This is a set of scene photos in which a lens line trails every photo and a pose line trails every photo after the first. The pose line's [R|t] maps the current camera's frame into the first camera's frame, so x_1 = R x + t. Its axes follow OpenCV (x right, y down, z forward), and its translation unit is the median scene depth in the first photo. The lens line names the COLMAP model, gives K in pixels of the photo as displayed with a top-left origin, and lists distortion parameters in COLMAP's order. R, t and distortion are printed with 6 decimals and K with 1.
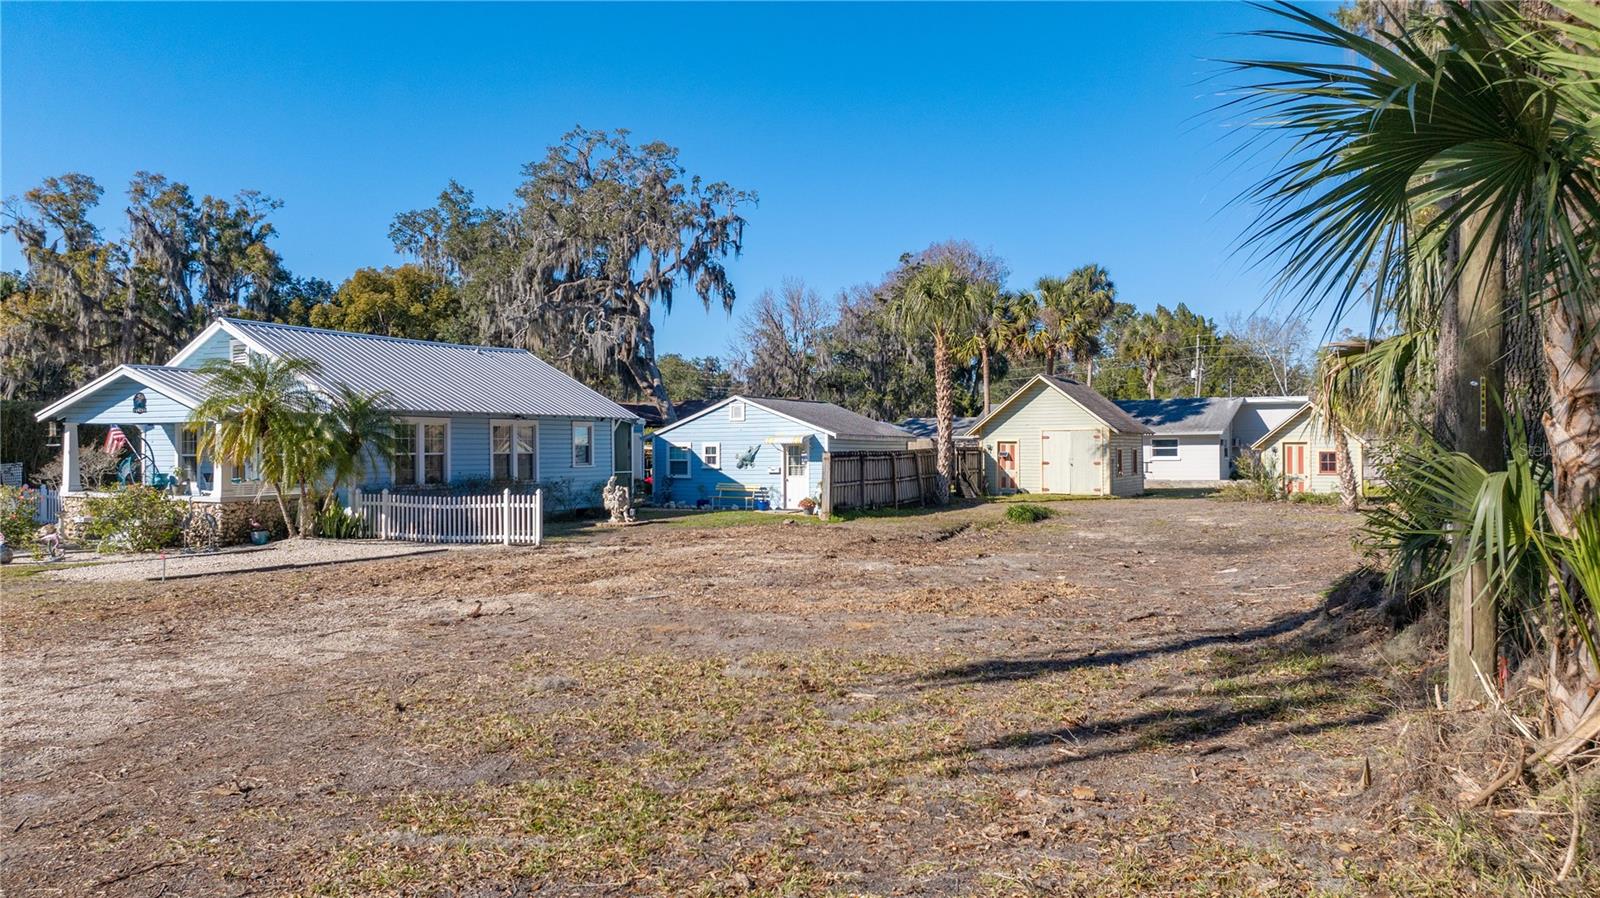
lens RADIAL K [[1126.0, 0, 801.9], [0, 1126.0, 454.4], [0, 0, 1]] dist [-0.028467, 0.026938]
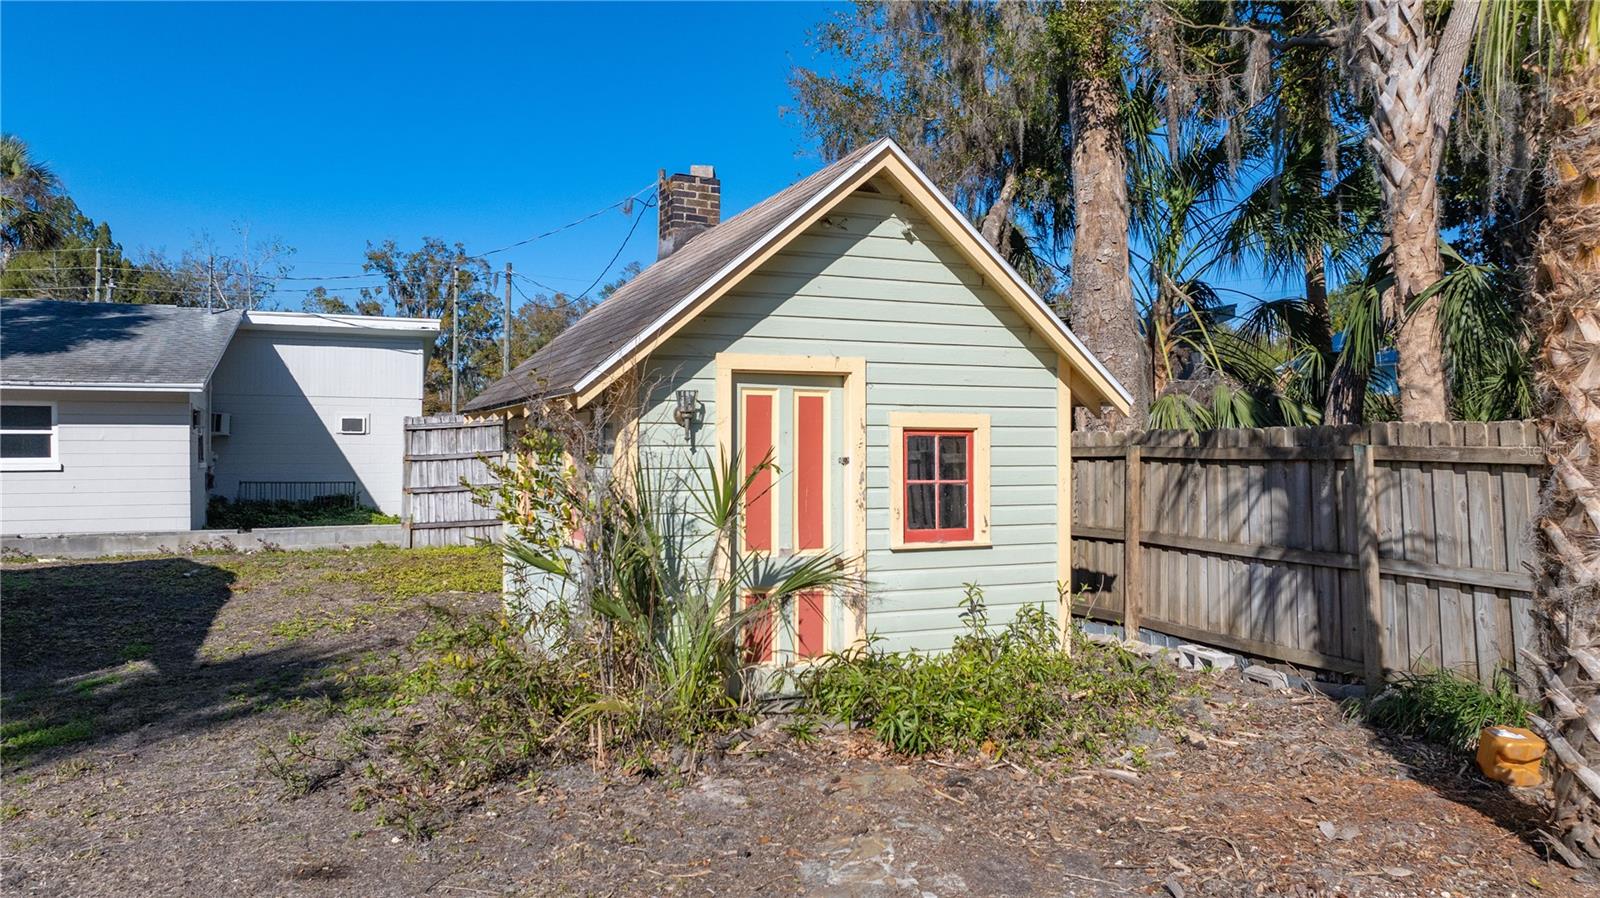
lens RADIAL K [[1126.0, 0, 790.0], [0, 1126.0, 459.3], [0, 0, 1]] dist [-0.028467, 0.026938]
pose [[0.619382, 0.003592, 0.785081, 0.270041], [-0.002450, 0.999994, -0.002643, 0.002903], [-0.785086, -0.000286, 0.619387, 0.801244]]
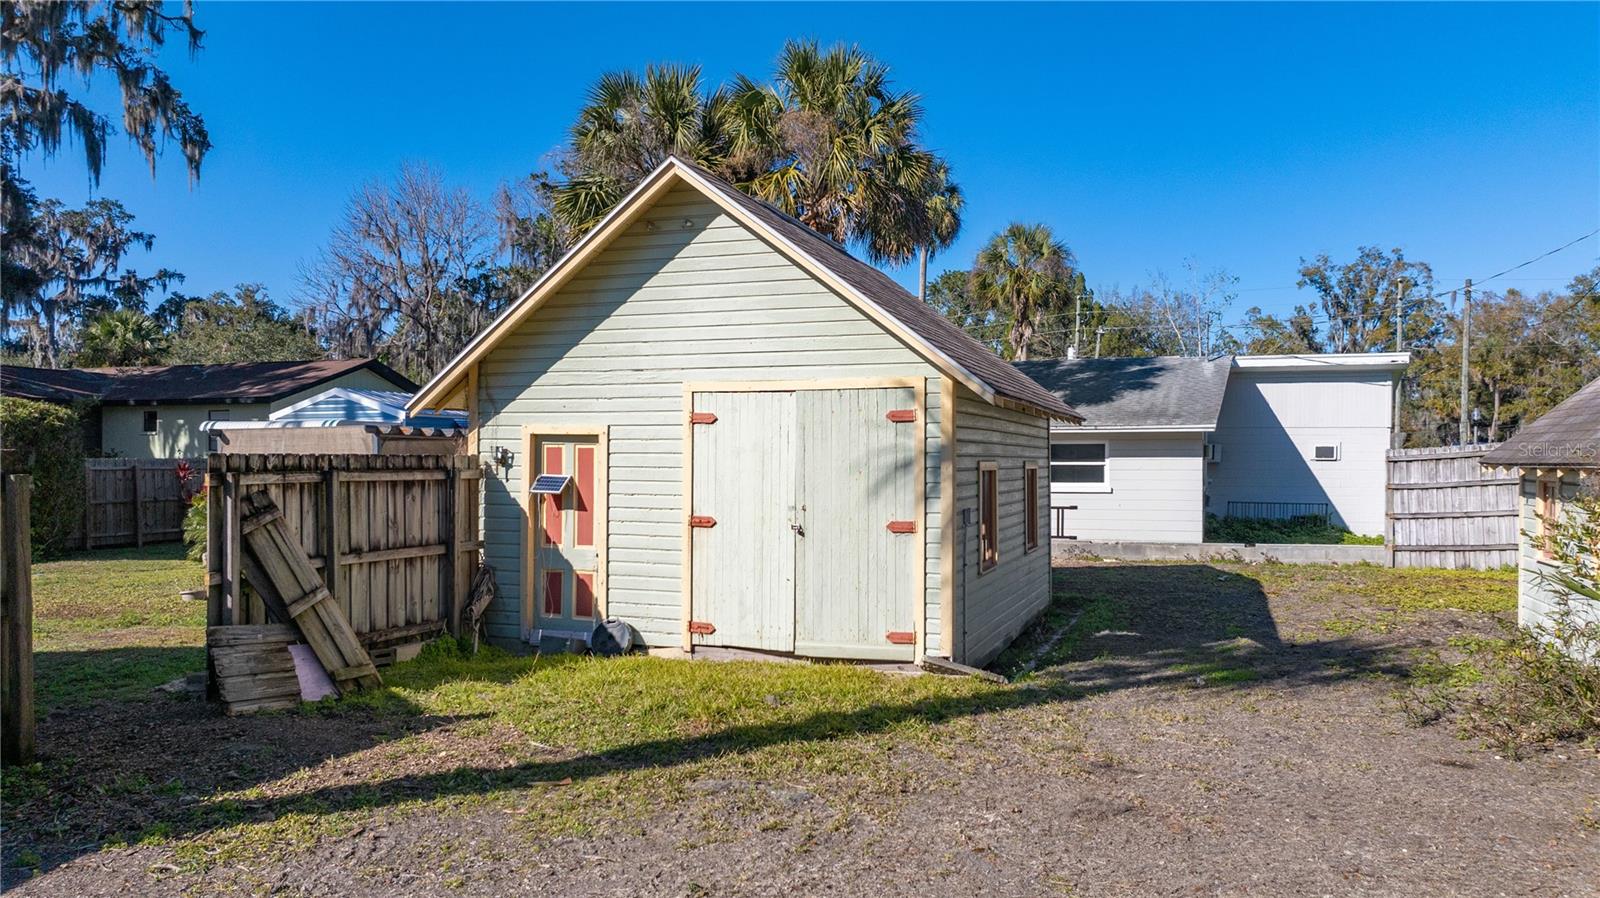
lens RADIAL K [[1141.9, 0, 831.8], [0, 1141.9, 468.0], [0, 0, 1]] dist [-0.024054, 0.002015]
pose [[0.986418, 0.008304, 0.164042, 0.202813], [-0.008618, 0.999962, 0.001199, -0.004720], [-0.164026, -0.002596, 0.986453, 0.743604]]
